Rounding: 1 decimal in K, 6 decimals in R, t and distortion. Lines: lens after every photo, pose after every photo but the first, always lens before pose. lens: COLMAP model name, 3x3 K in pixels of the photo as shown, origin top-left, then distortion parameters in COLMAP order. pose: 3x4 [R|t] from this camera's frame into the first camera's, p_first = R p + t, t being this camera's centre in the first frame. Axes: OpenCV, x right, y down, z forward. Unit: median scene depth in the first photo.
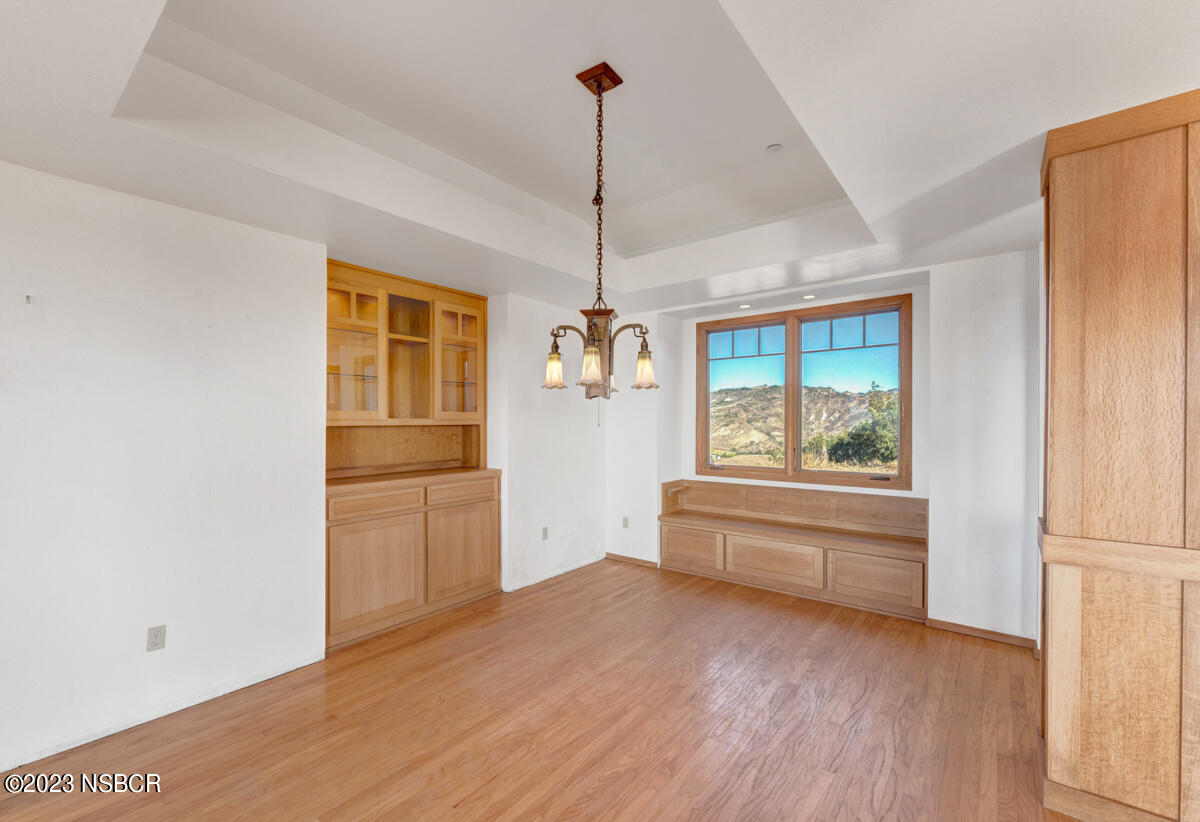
lens RADIAL K [[506.8, 0, 597.2], [0, 506.8, 423.6], [0, 0, 1]] dist [-0.001022, -0.000504]
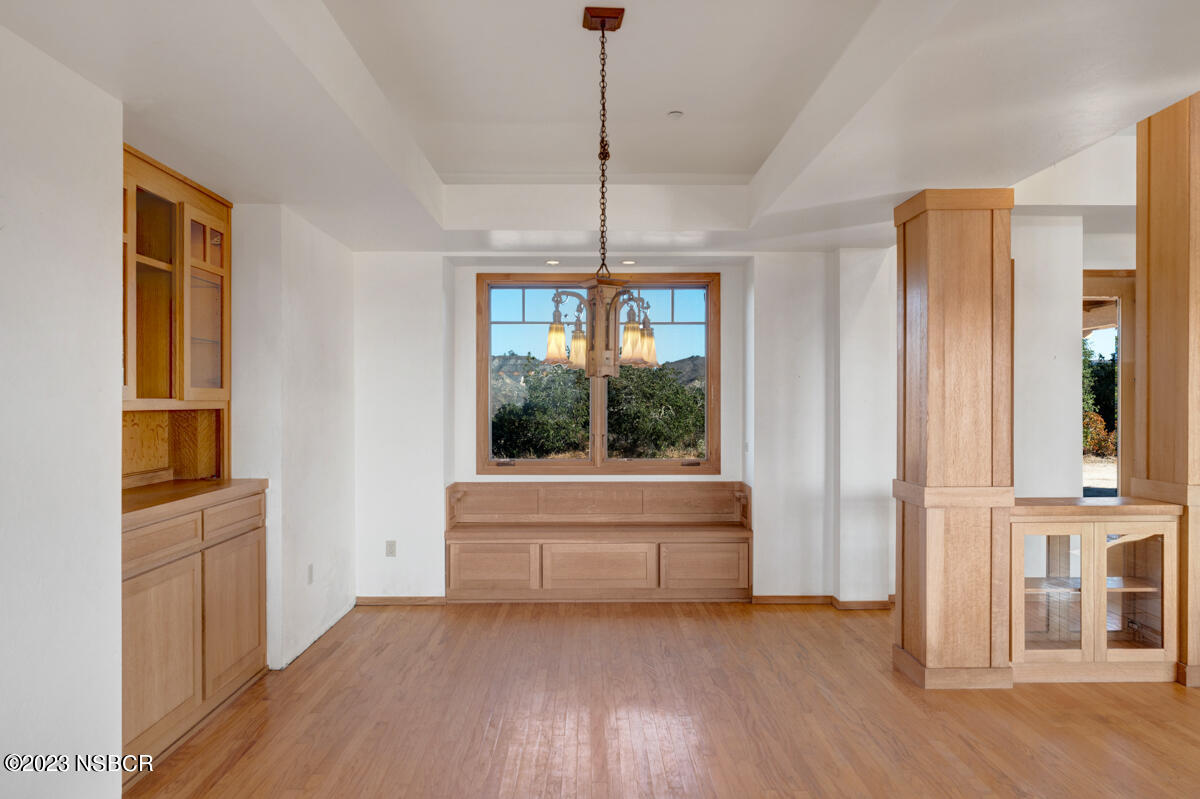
lens RADIAL K [[798.4, 0, 603.1], [0, 798.4, 405.3], [0, 0, 1]] dist [-0.003940, -0.003399]
pose [[0.771623, -0.001422, 0.636078, -0.532461], [0.003176, 0.999994, -0.001618, 0.000595], [-0.636072, 0.003269, 0.771623, -0.045755]]
